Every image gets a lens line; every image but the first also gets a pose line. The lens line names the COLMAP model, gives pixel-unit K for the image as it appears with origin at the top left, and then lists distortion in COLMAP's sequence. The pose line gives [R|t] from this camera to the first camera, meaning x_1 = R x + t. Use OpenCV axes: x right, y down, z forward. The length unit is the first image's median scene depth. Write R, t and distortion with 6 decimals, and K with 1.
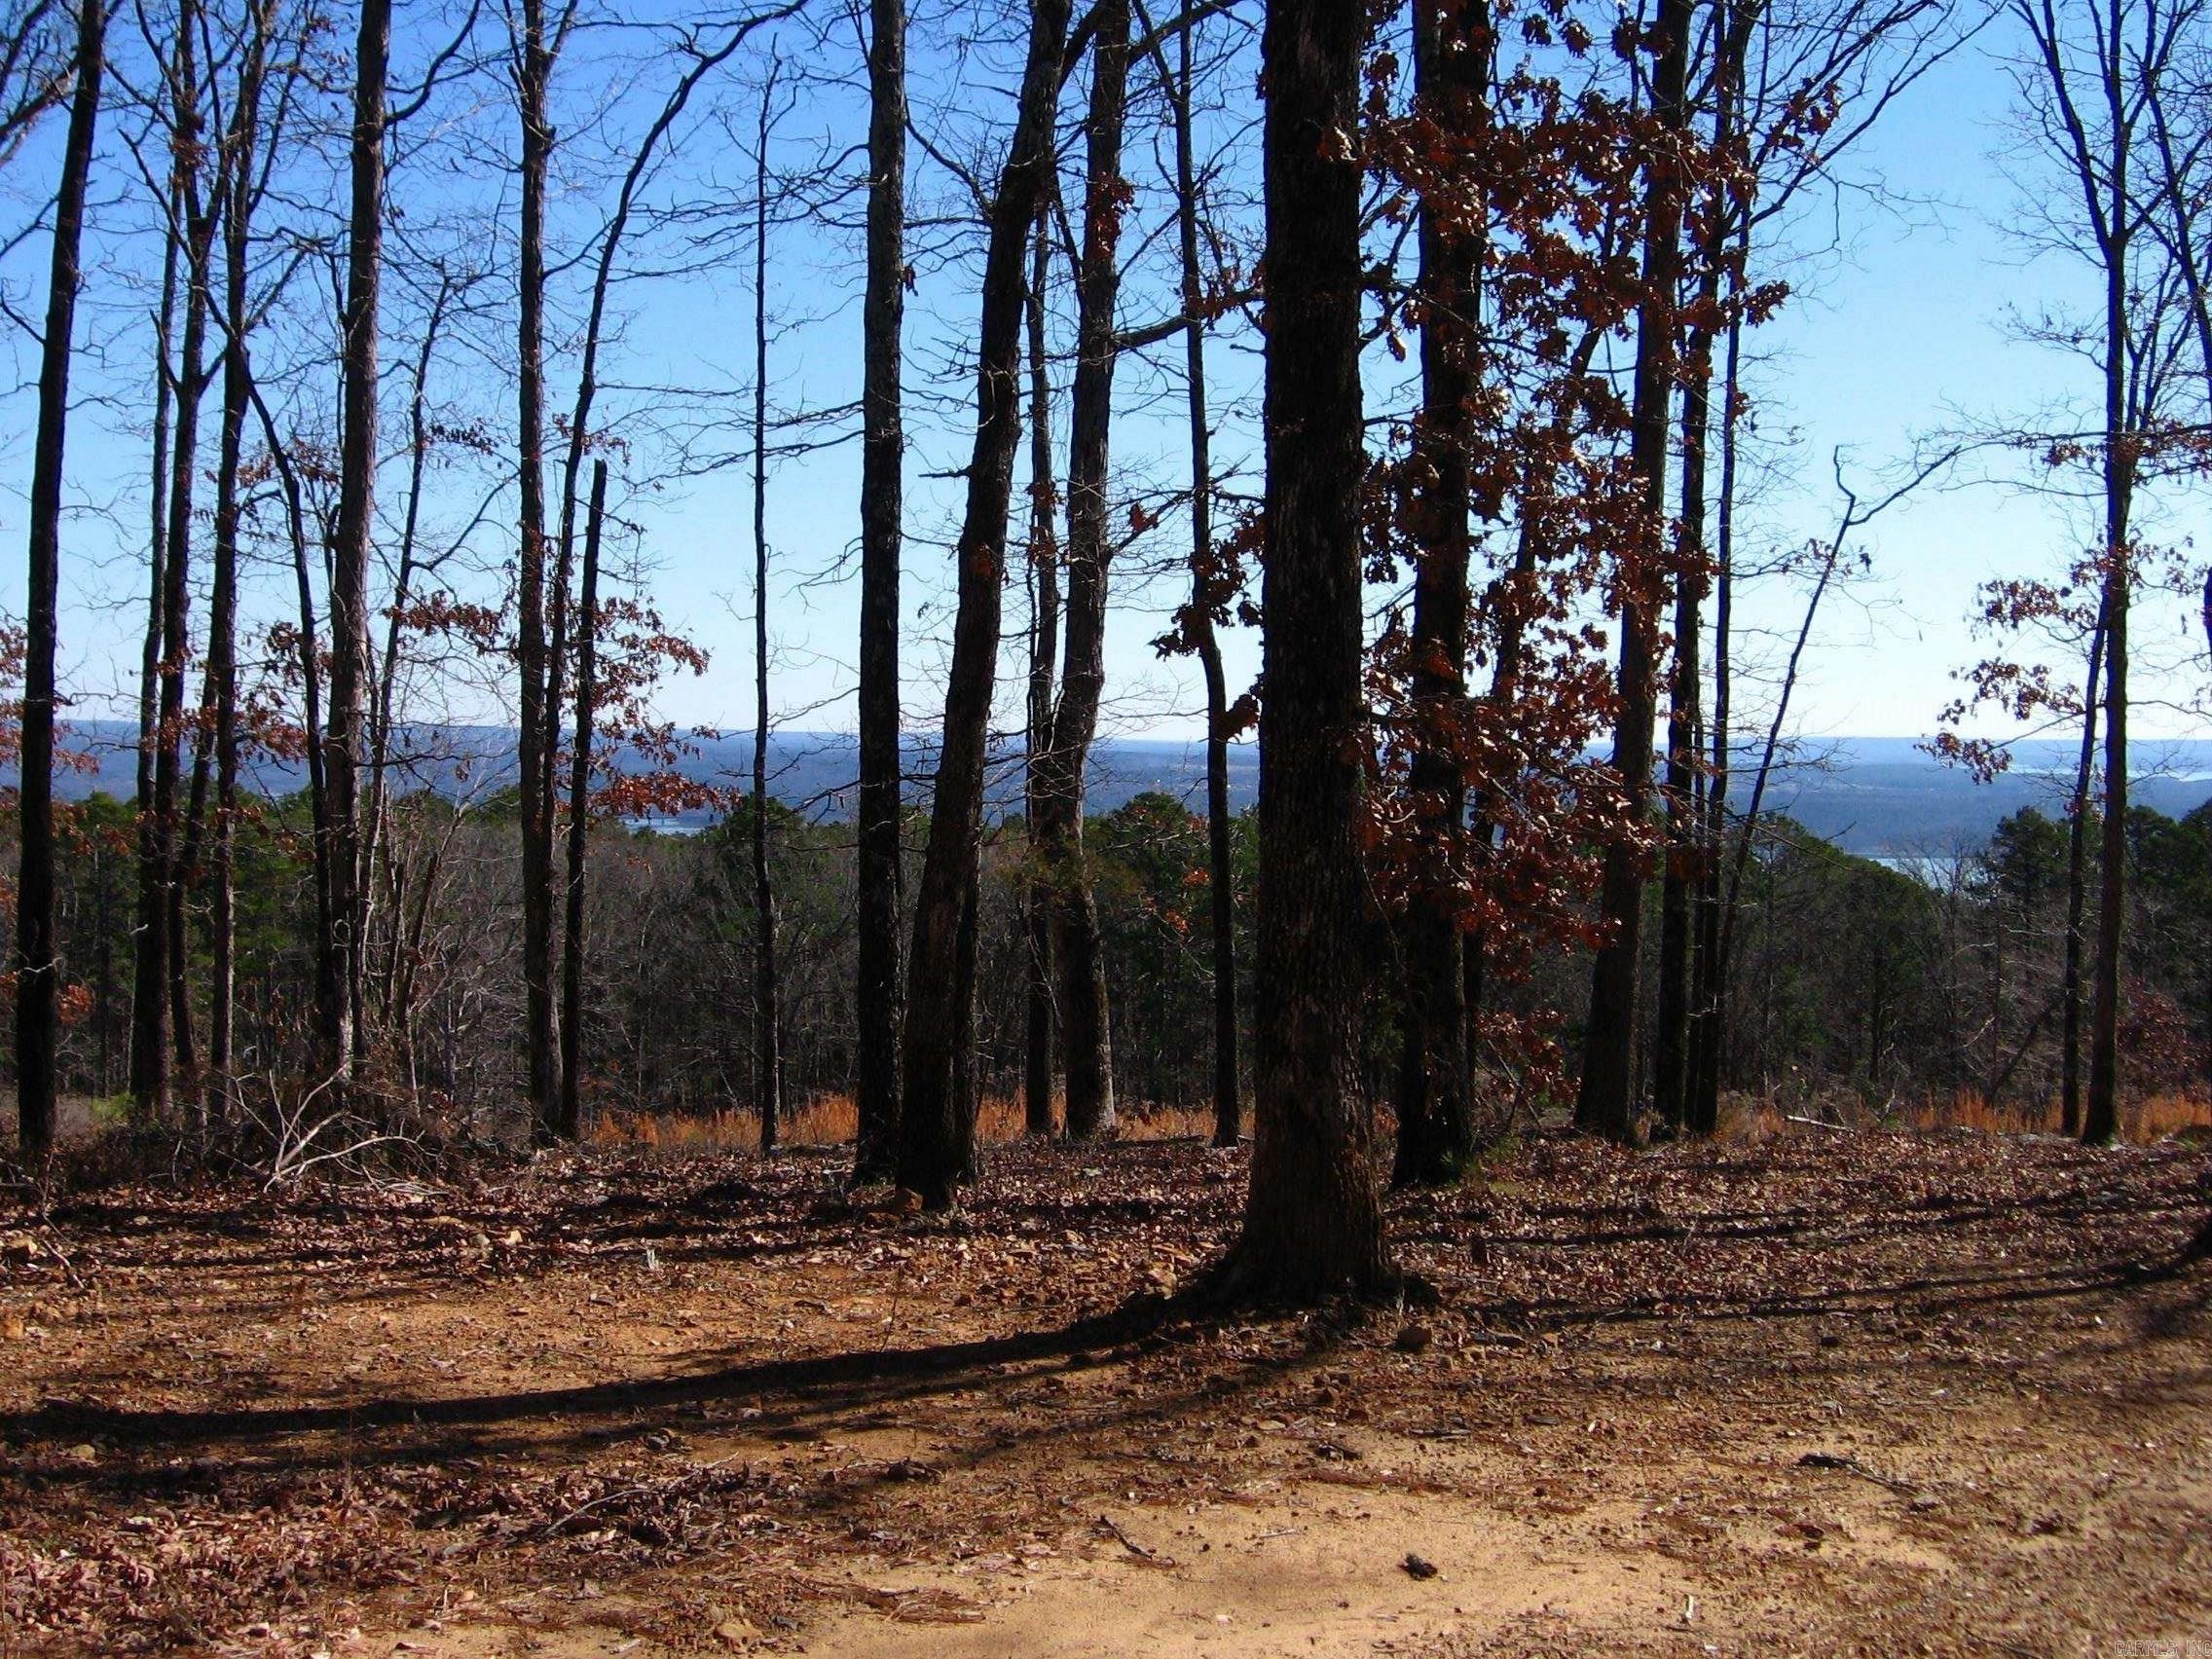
lens RADIAL K [[3051.4, 0, 1106.0], [0, 3051.4, 829.5], [0, 0, 1]] dist [-0.167490, 0.172045]
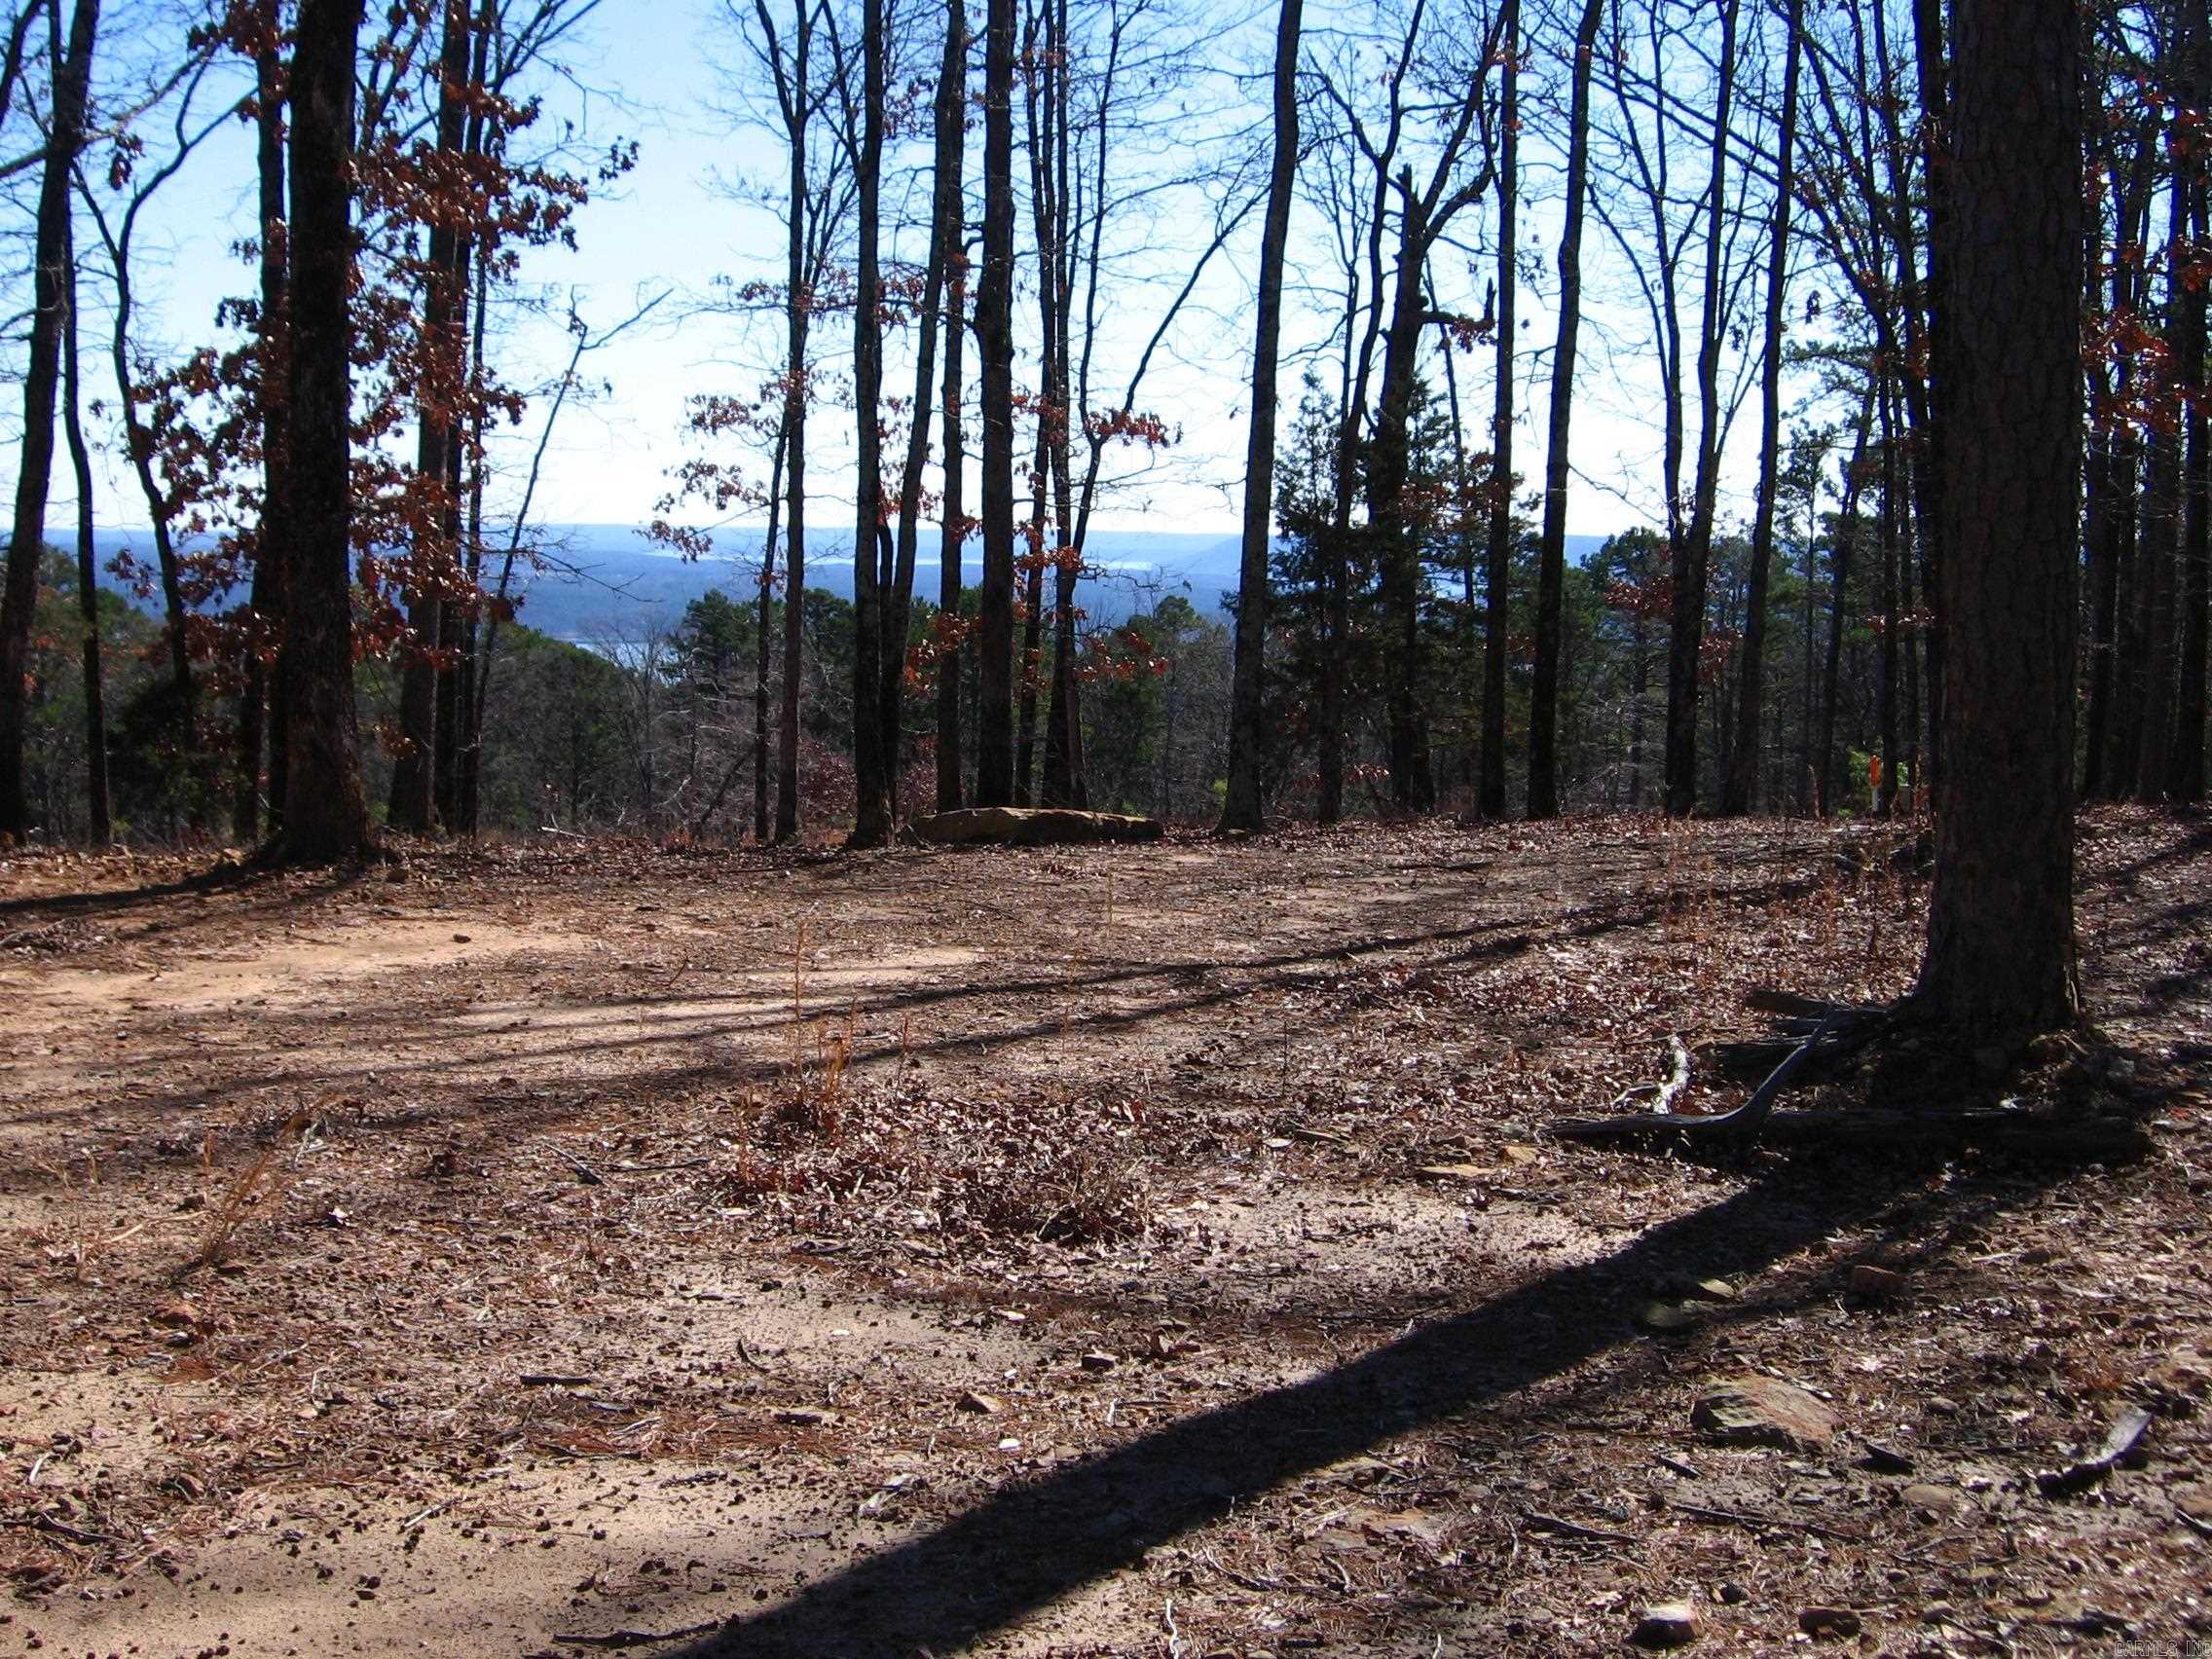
lens RADIAL K [[3051.4, 0, 1106.0], [0, 3051.4, 829.5], [0, 0, 1]] dist [-0.167490, 0.172045]
pose [[0.910819, -0.029047, 0.411782, -0.065200], [-0.000049, 0.997514, 0.070475, 0.006038], [-0.412805, -0.064210, 0.908553, -0.195711]]
